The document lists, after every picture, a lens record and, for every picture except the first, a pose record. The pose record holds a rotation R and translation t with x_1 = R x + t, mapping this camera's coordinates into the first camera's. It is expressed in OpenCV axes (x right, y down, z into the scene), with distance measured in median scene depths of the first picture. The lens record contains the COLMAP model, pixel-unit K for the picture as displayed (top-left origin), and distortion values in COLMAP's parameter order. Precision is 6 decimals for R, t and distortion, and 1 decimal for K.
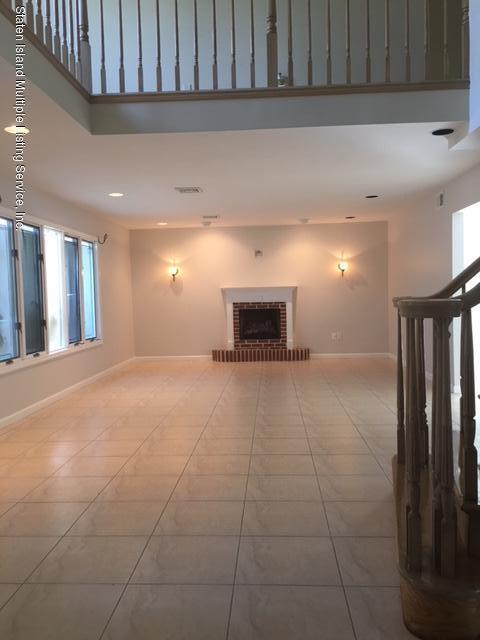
lens RADIAL K [[542.2, 0, 240.0], [0, 542.2, 320.0], [0, 0, 1]] dist [0.001918, -0.004654]
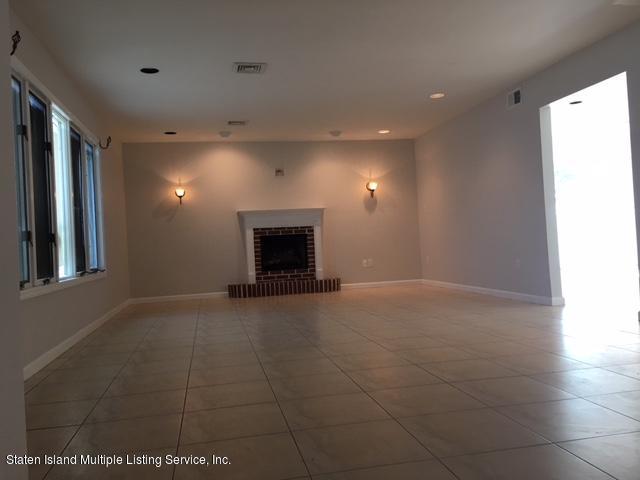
lens RADIAL K [[542.2, 0, 320.0], [0, 542.2, 240.0], [0, 0, 1]] dist [0.001918, -0.004654]
pose [[0.963575, -0.024037, 0.266355, -0.141911], [0.042033, 0.997186, -0.062071, 0.044851], [-0.264114, 0.071006, 0.961874, 0.147472]]
